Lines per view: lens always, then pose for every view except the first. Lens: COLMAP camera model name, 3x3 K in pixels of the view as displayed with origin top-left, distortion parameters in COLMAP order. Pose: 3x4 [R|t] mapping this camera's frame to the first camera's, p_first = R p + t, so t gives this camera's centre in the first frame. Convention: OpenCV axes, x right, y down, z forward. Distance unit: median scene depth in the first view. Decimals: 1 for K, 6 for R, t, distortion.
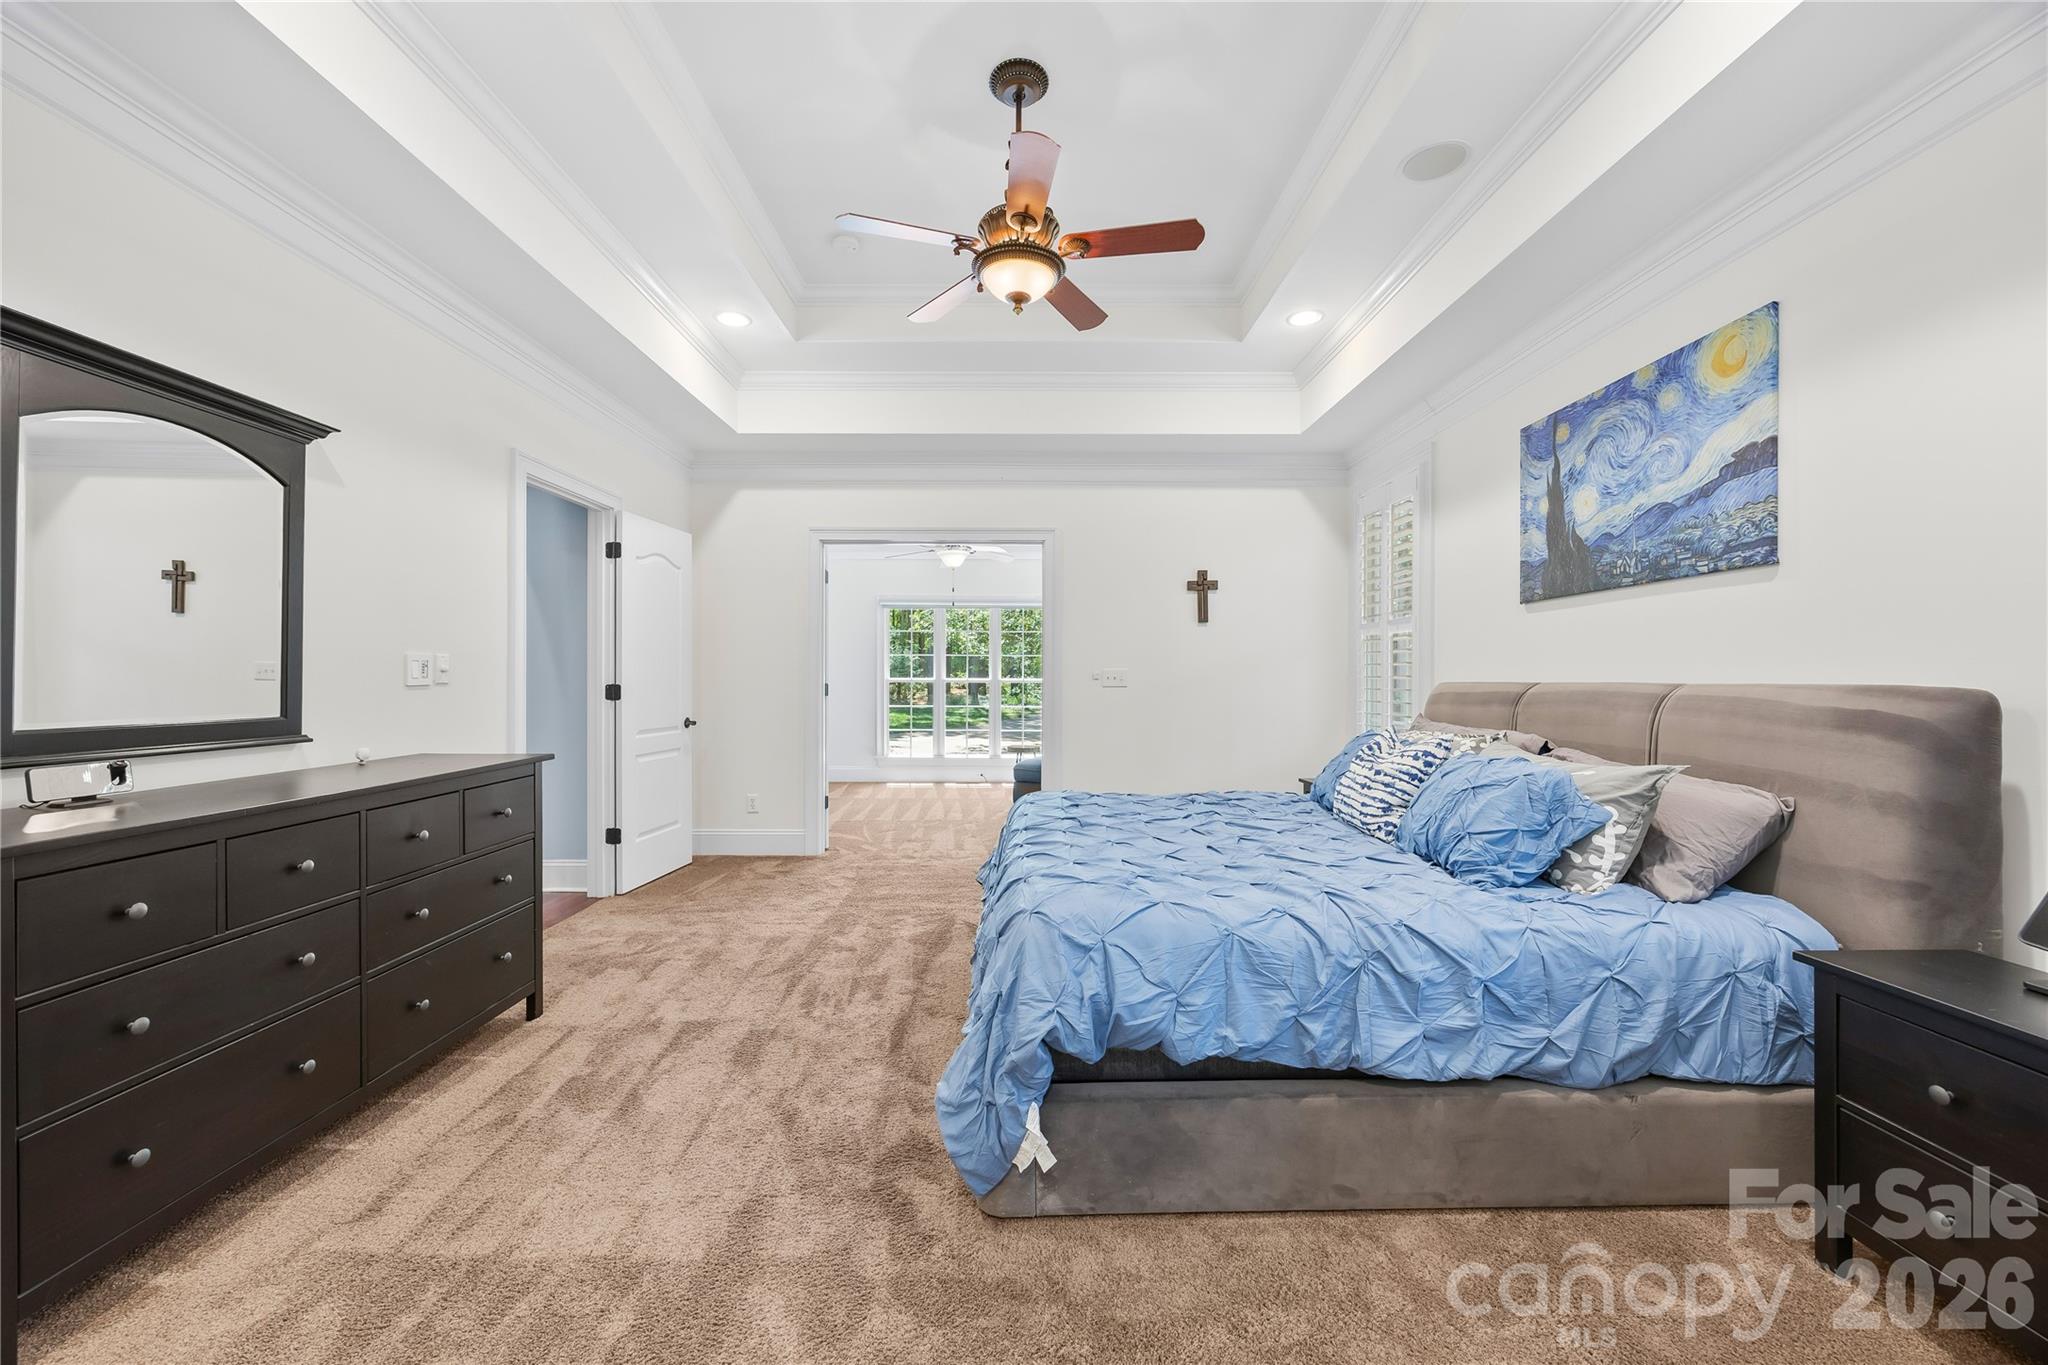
lens RADIAL K [[780.6, 0, 1025.2], [0, 780.6, 664.6], [0, 0, 1]] dist [-0.000763, 0.000131]
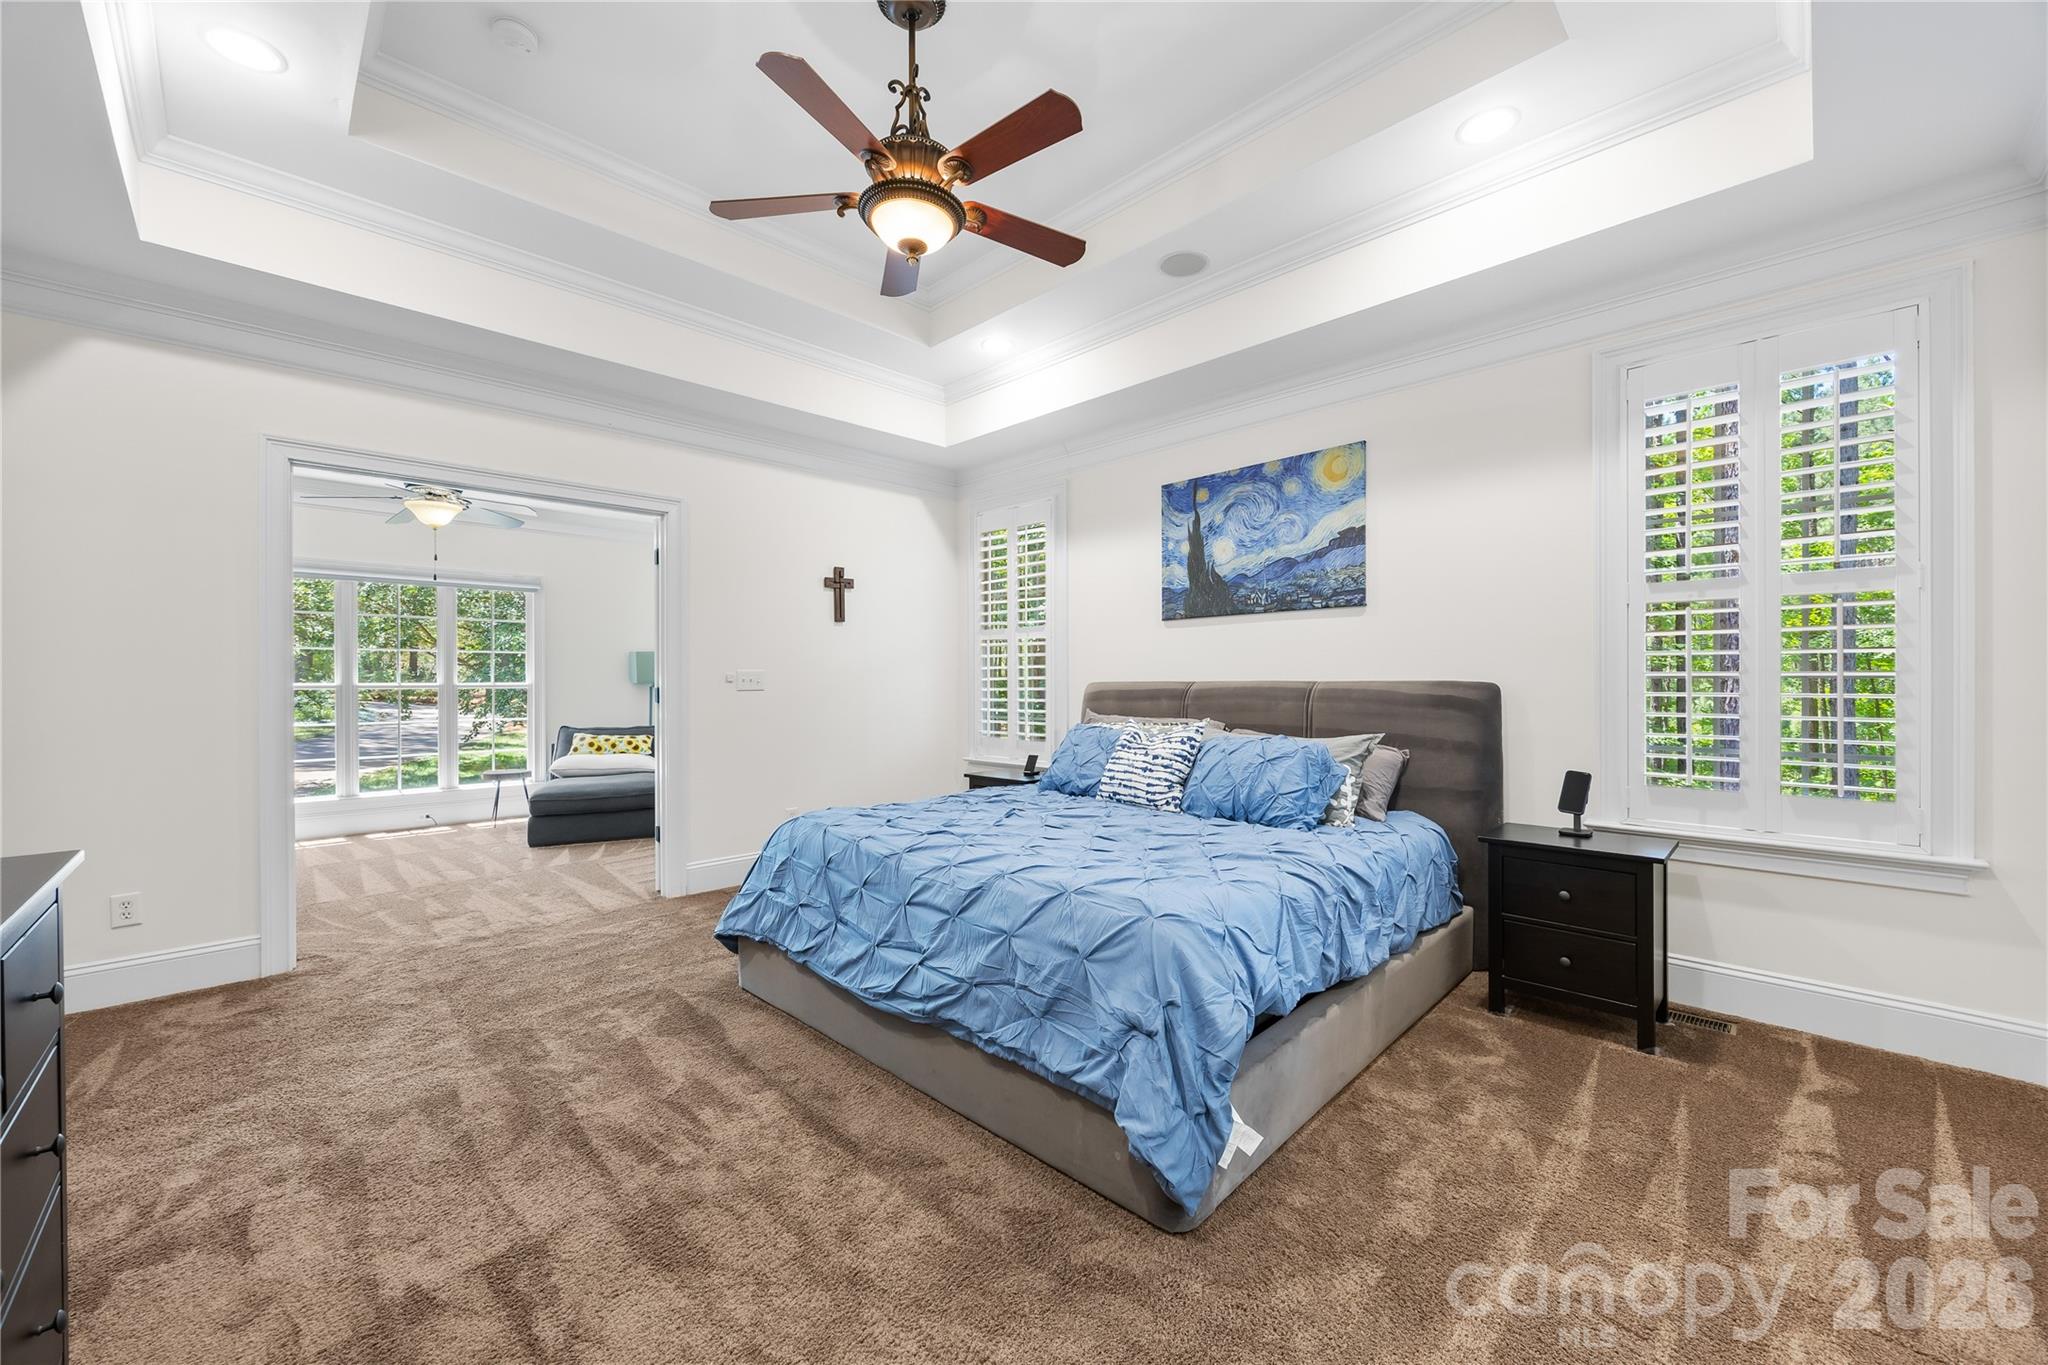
lens RADIAL K [[795.2, 0, 1014.3], [0, 795.2, 674.1], [0, 0, 1]] dist [-0.001175, 0.000369]
pose [[0.707382, -0.001314, 0.706830, -0.565166], [-0.006120, 0.999949, 0.007983, 0.002010], [-0.706805, -0.009973, 0.707338, 0.288193]]
